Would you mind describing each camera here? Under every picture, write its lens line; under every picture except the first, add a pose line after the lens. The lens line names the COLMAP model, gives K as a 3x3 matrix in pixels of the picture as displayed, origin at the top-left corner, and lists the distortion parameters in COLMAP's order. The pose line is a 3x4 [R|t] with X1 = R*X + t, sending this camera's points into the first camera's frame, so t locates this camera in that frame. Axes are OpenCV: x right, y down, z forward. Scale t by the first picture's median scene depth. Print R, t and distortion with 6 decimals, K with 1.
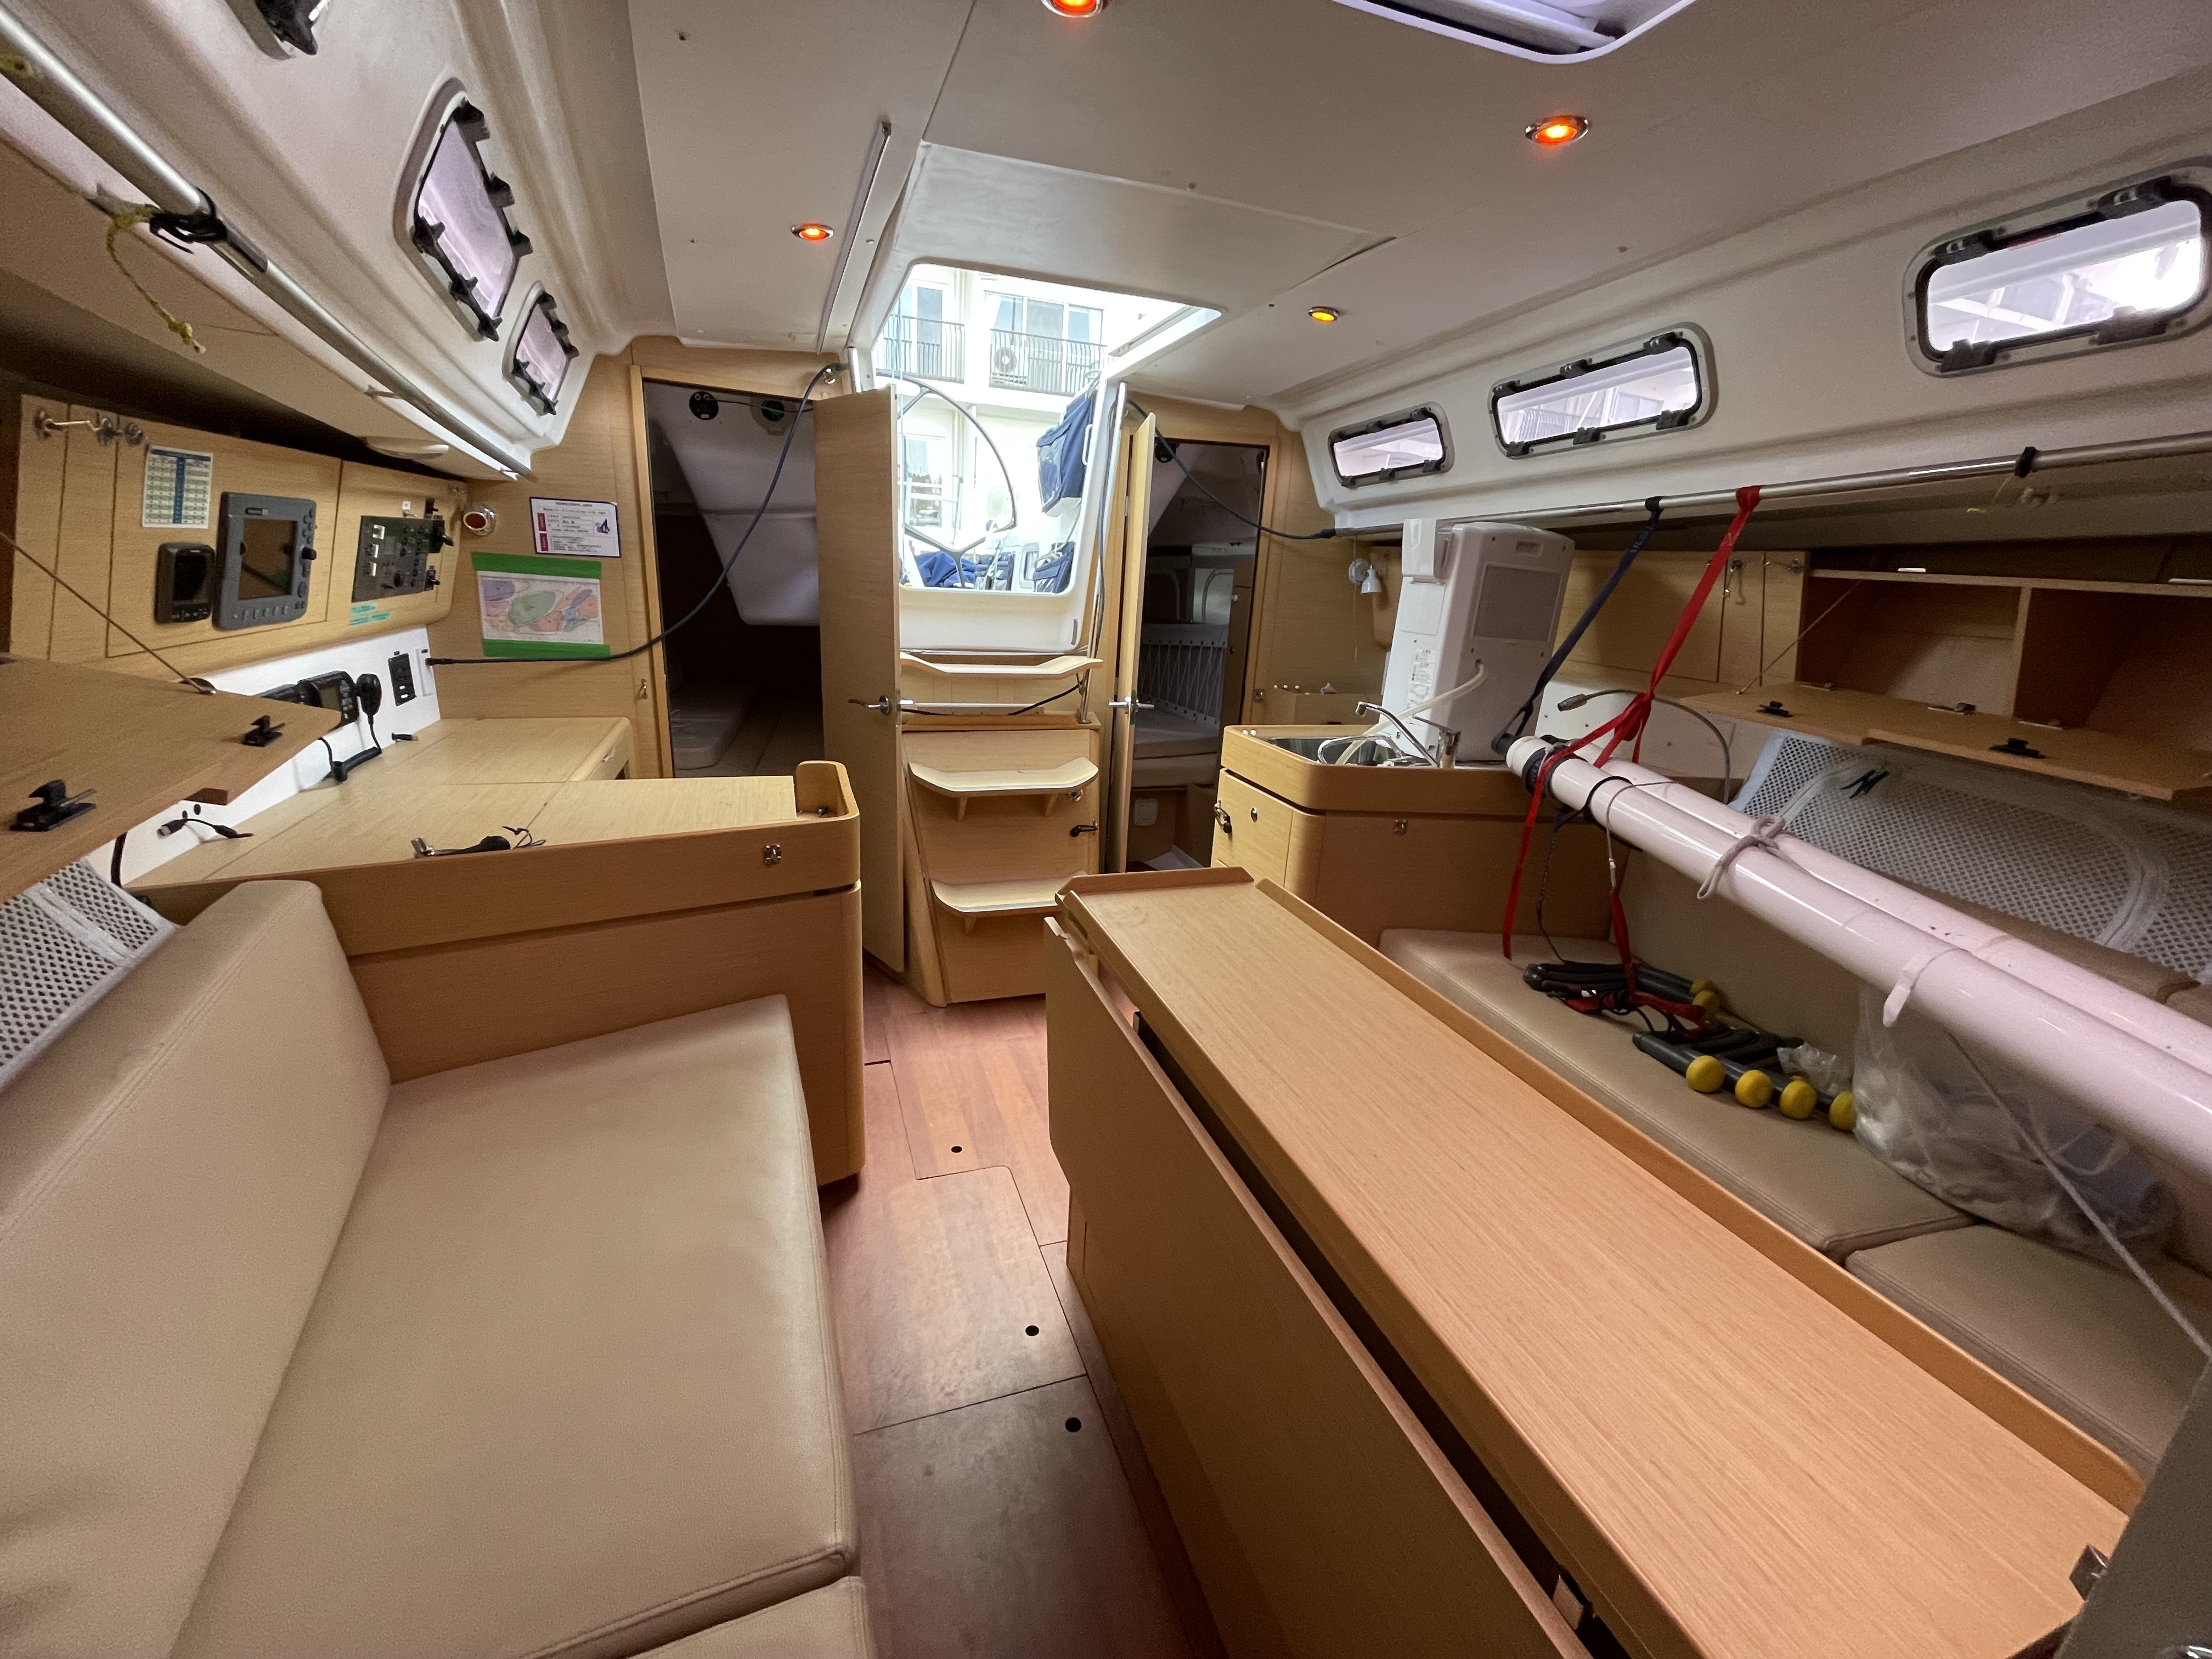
lens RADIAL K [[887.5, 0, 1099.0], [0, 887.5, 834.0], [0, 0, 1]] dist [-0.000428, 0.000238]
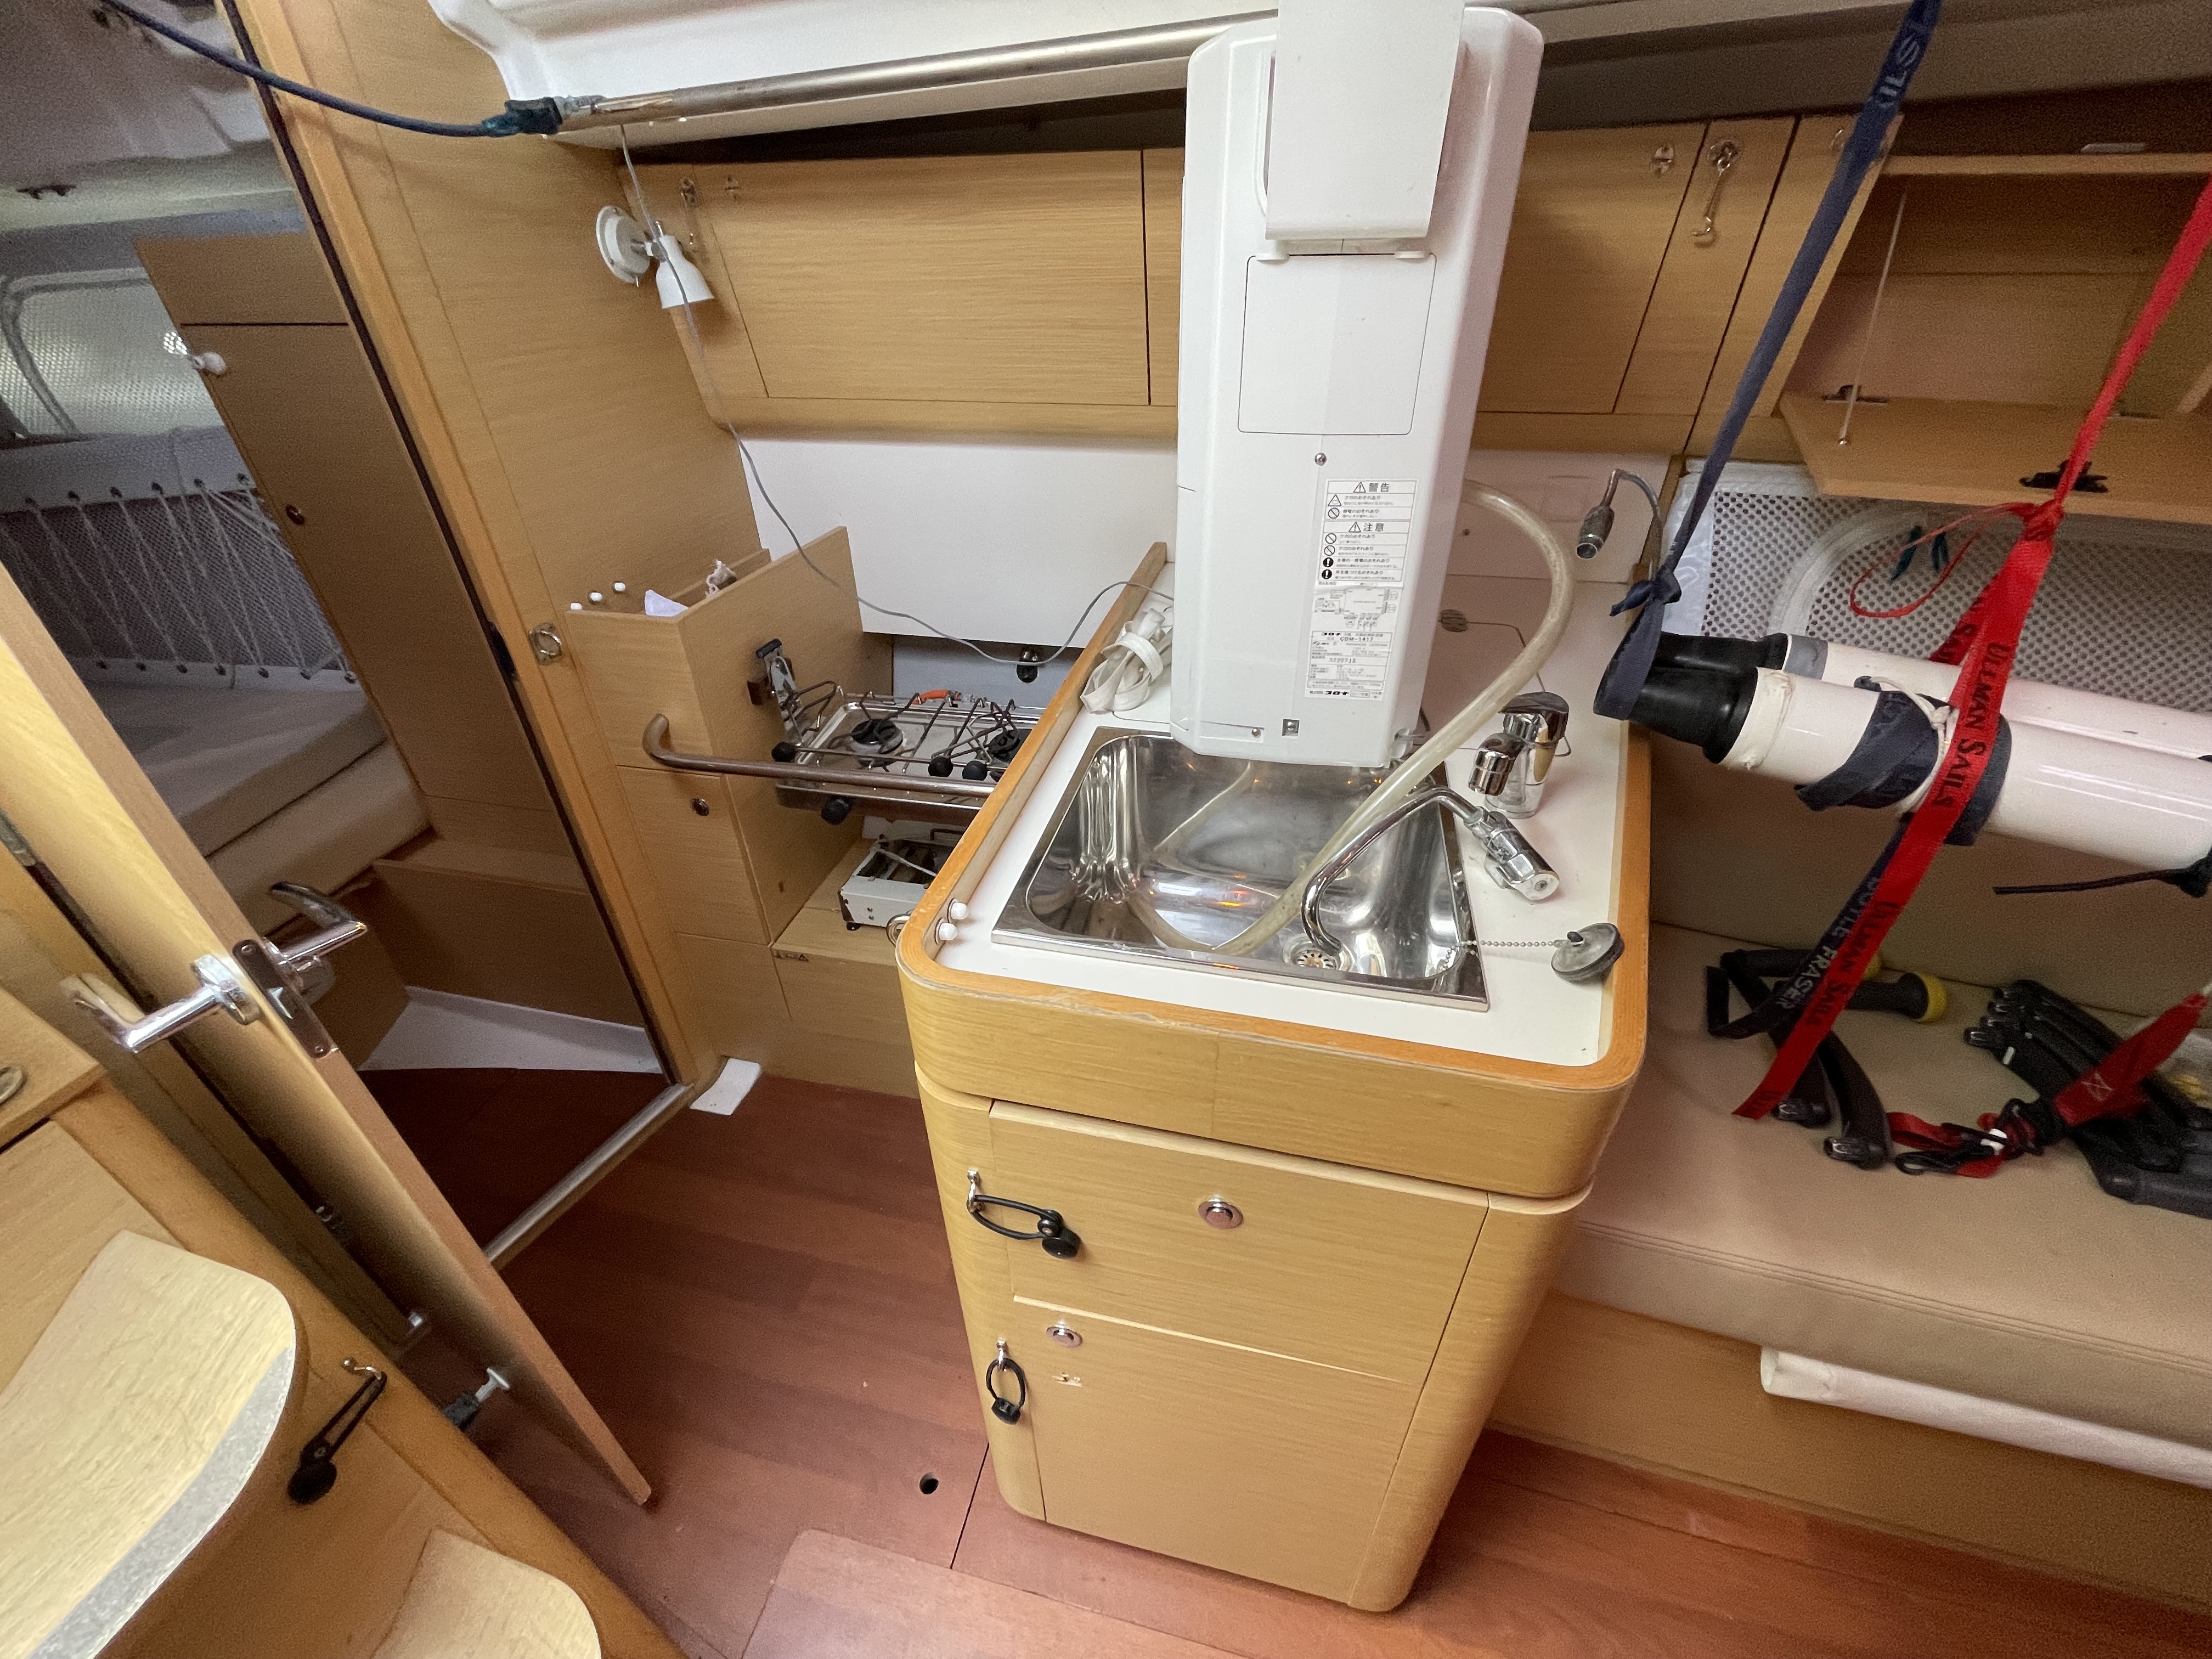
lens RADIAL K [[887.5, 0, 1099.0], [0, 887.5, 834.0], [0, 0, 1]] dist [-0.000428, 0.000238]
pose [[0.533677, -0.518021, 0.668463, 0.021947], [0.292121, 0.854702, 0.429127, -0.242275], [-0.793634, -0.033742, 0.607459, 0.792646]]
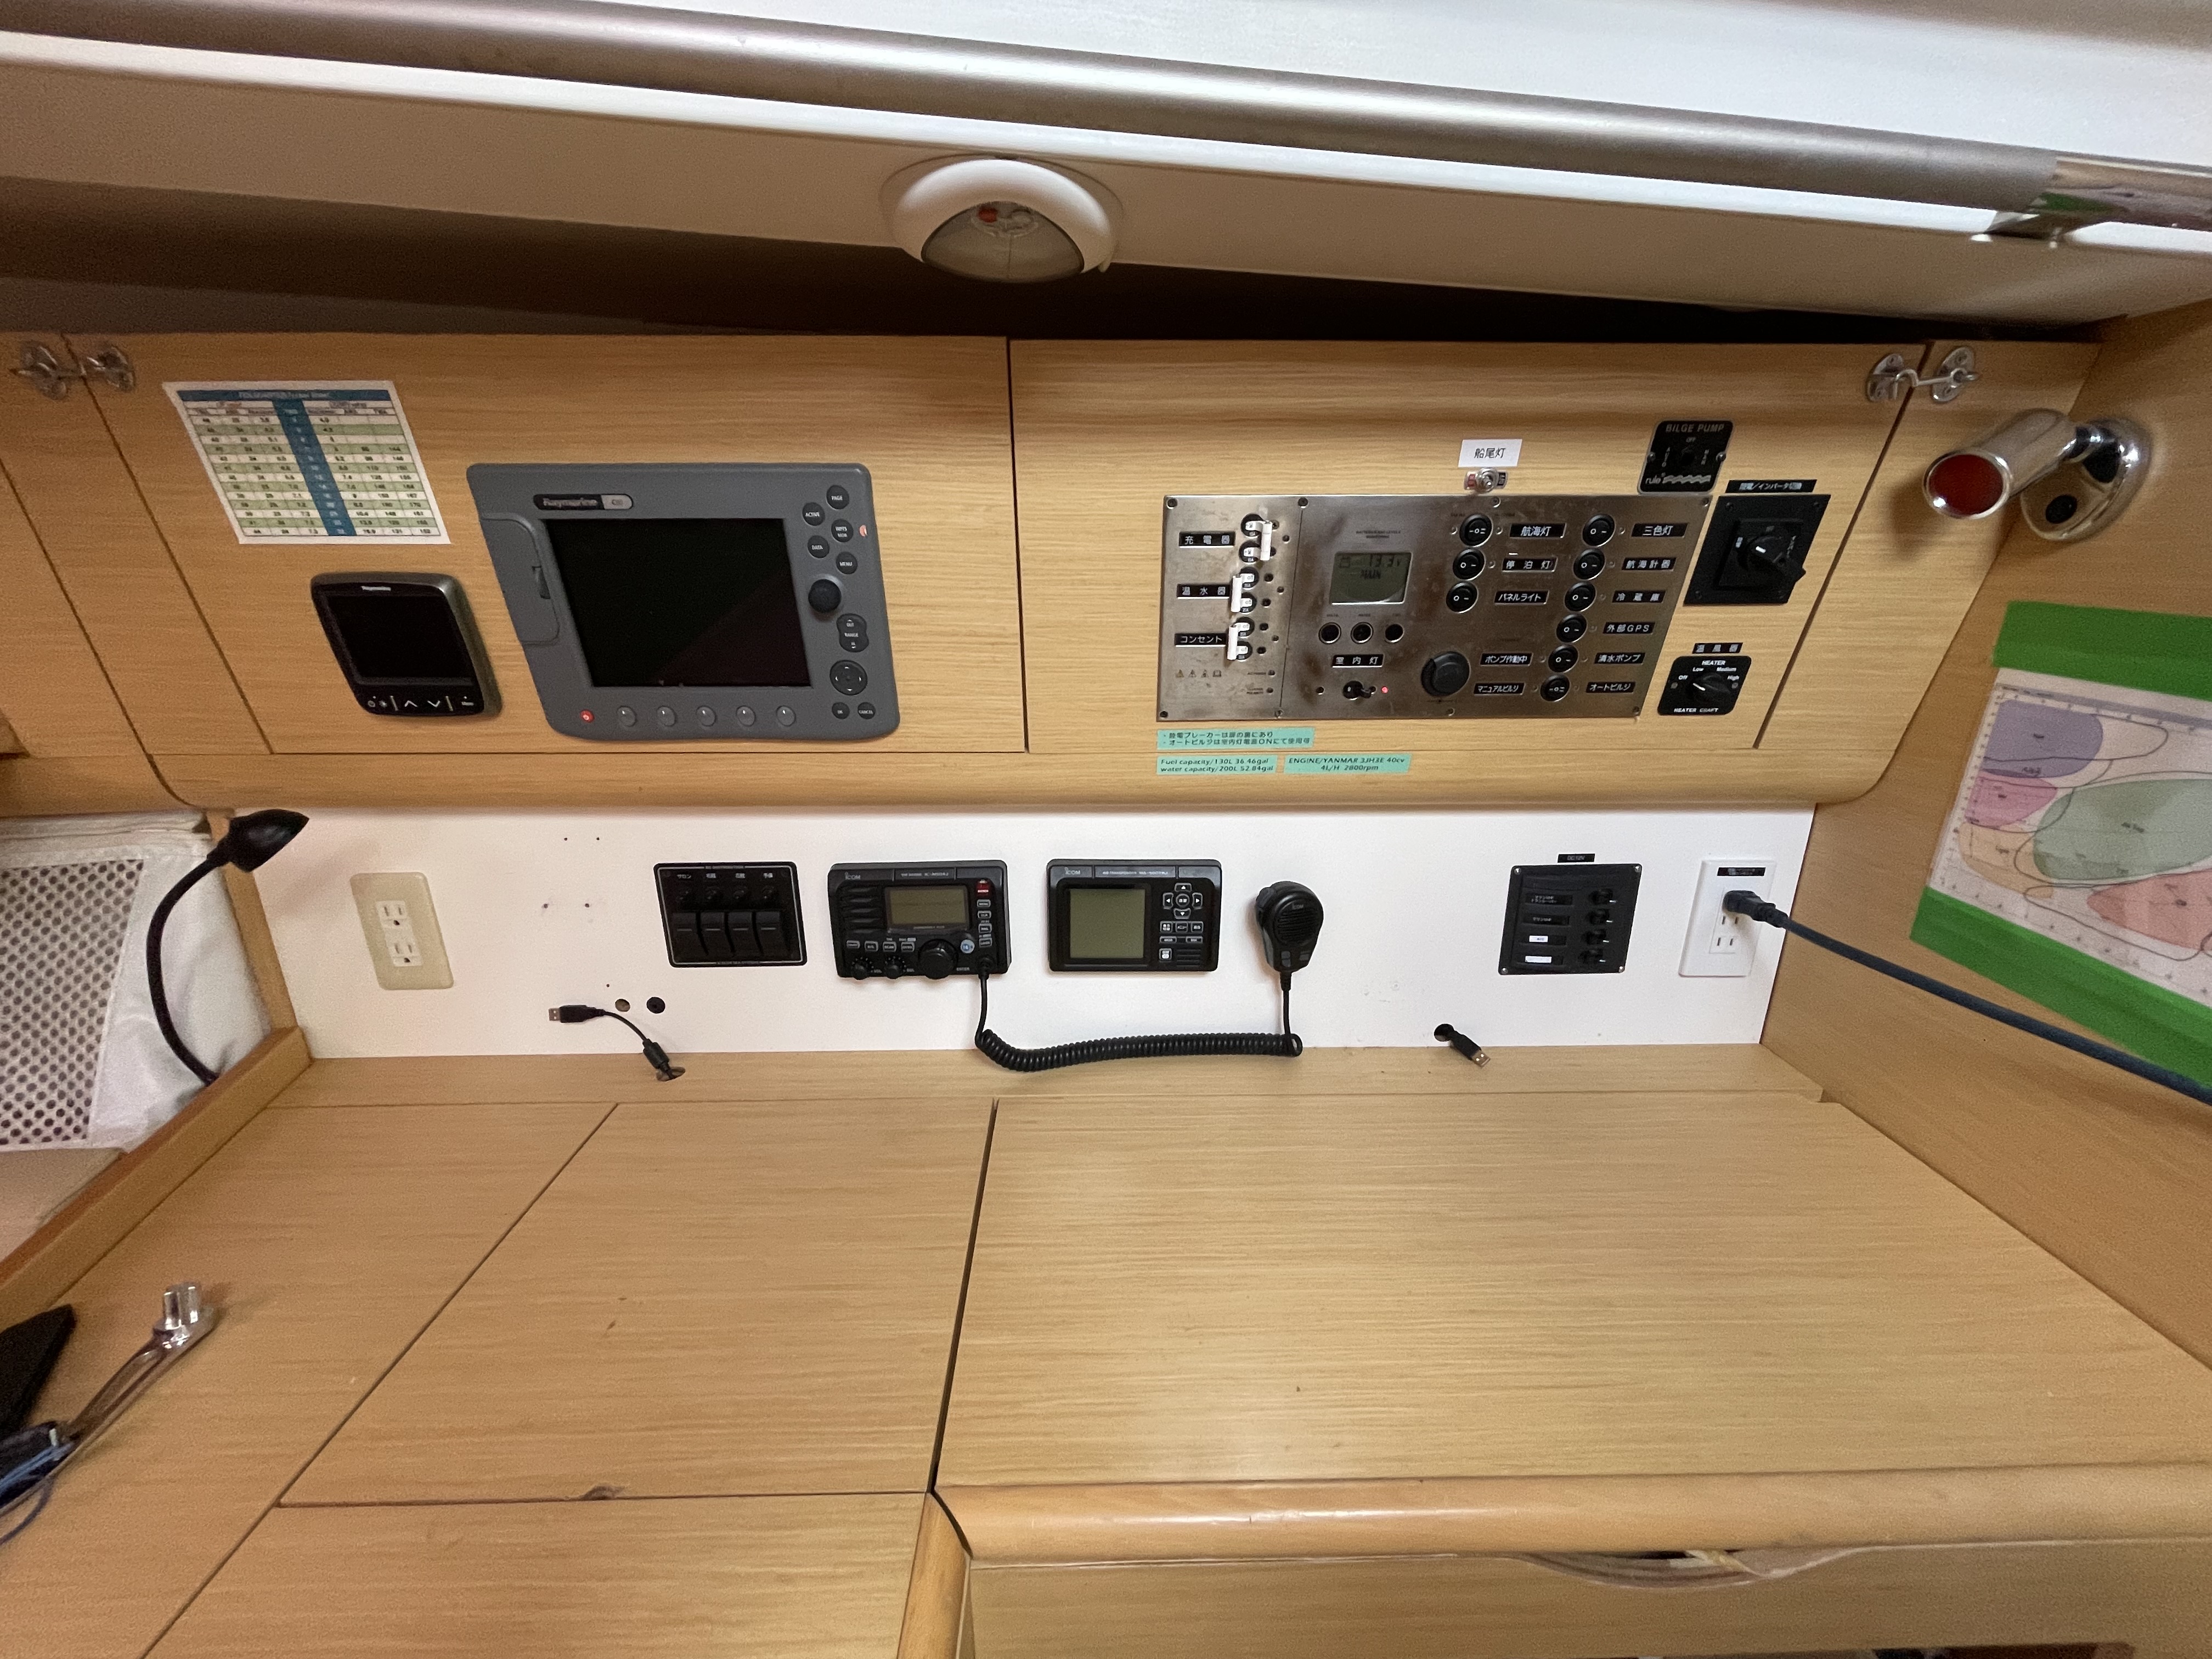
lens RADIAL K [[903.4, 0, 1106.0], [0, 903.4, 829.5], [0, 0, 1]] dist [0.012170, -0.009179]
pose [[-0.307013, 0.222797, -0.925259, -0.329853], [-0.295977, 0.901649, 0.315321, -0.251880], [0.904511, 0.370663, -0.210875, 0.805868]]
